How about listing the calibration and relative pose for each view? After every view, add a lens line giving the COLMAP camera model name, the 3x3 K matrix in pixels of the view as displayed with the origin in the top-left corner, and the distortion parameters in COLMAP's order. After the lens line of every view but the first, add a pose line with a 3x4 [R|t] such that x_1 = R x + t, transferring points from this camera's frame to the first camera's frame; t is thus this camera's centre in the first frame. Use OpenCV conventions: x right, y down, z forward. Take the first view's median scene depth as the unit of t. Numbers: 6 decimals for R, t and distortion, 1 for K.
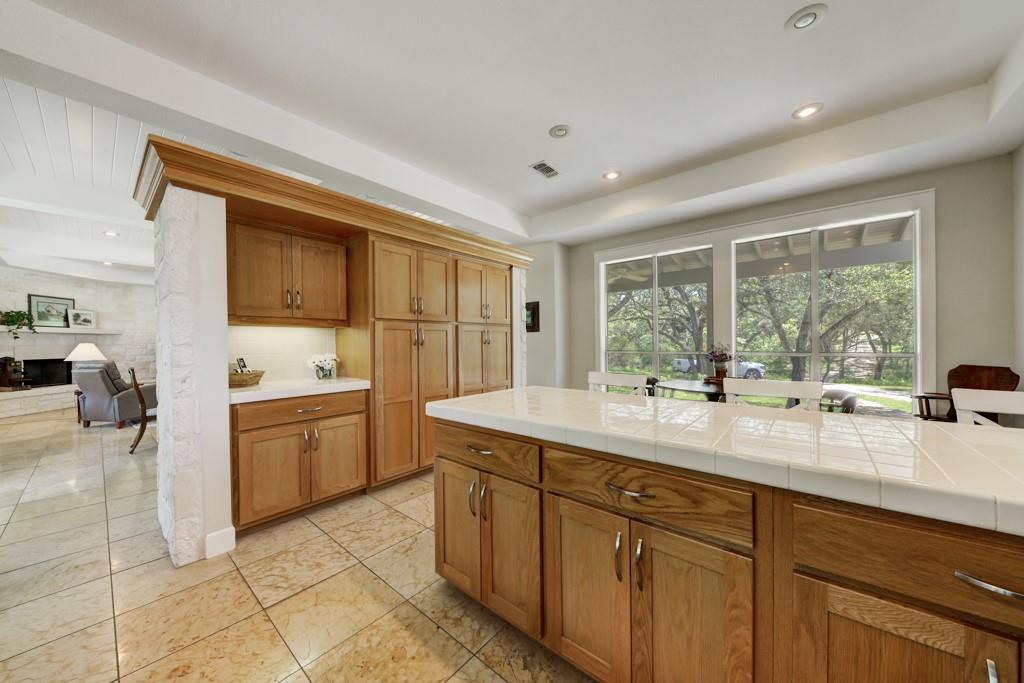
lens RADIAL K [[356.1, 0, 508.8], [0, 356.1, 344.6], [0, 0, 1]] dist [0.000953, 0.000034]
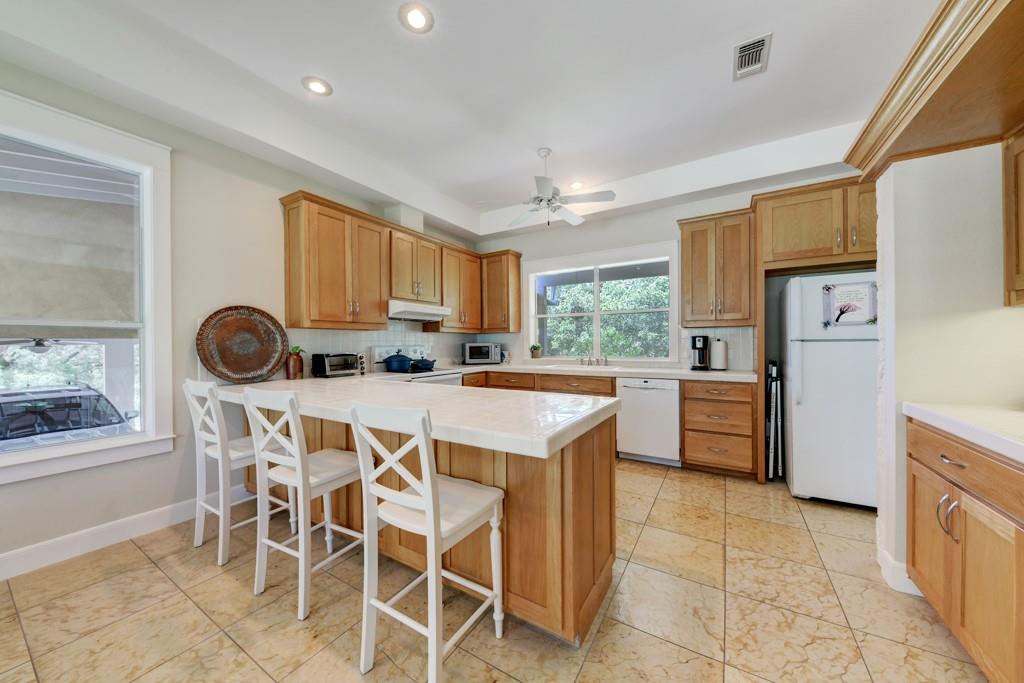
lens RADIAL K [[356.1, 0, 508.8], [0, 356.1, 344.6], [0, 0, 1]] dist [0.000953, 0.000034]
pose [[-0.988062, 0.015718, -0.153252, 0.180366], [0.014622, 0.999859, 0.008276, -0.006526], [0.153360, 0.005937, -0.988152, 1.389957]]
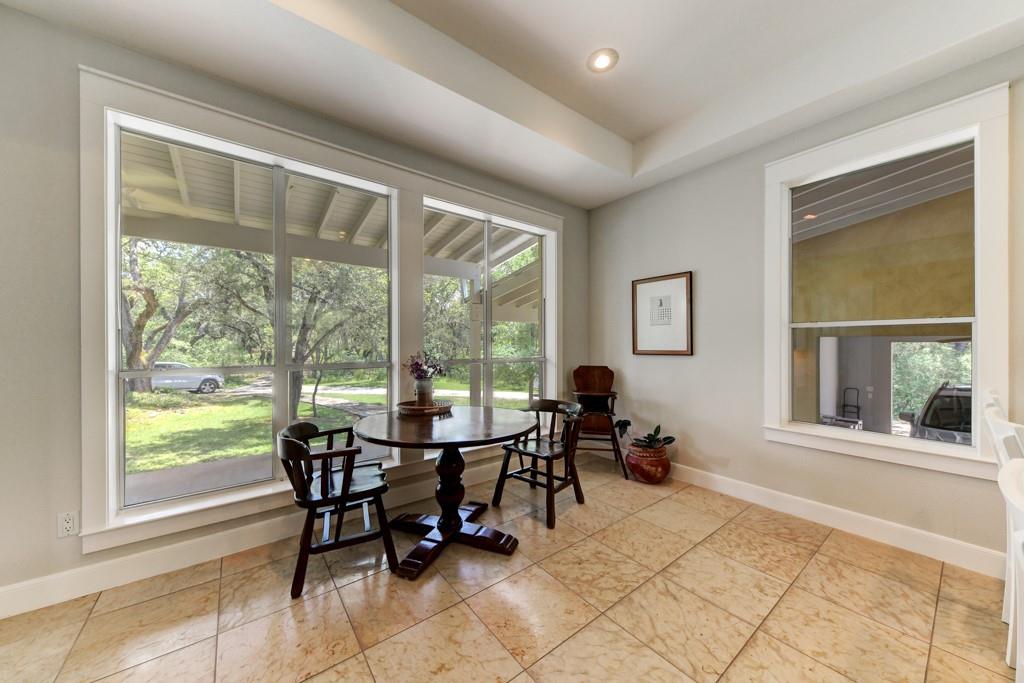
lens RADIAL K [[356.1, 0, 508.8], [0, 356.1, 344.6], [0, 0, 1]] dist [0.000953, 0.000034]
pose [[0.204497, 0.007643, 0.978837, 0.012748], [0.005933, 0.999941, -0.009047, -0.007273], [-0.978849, 0.007658, 0.204439, 1.150977]]
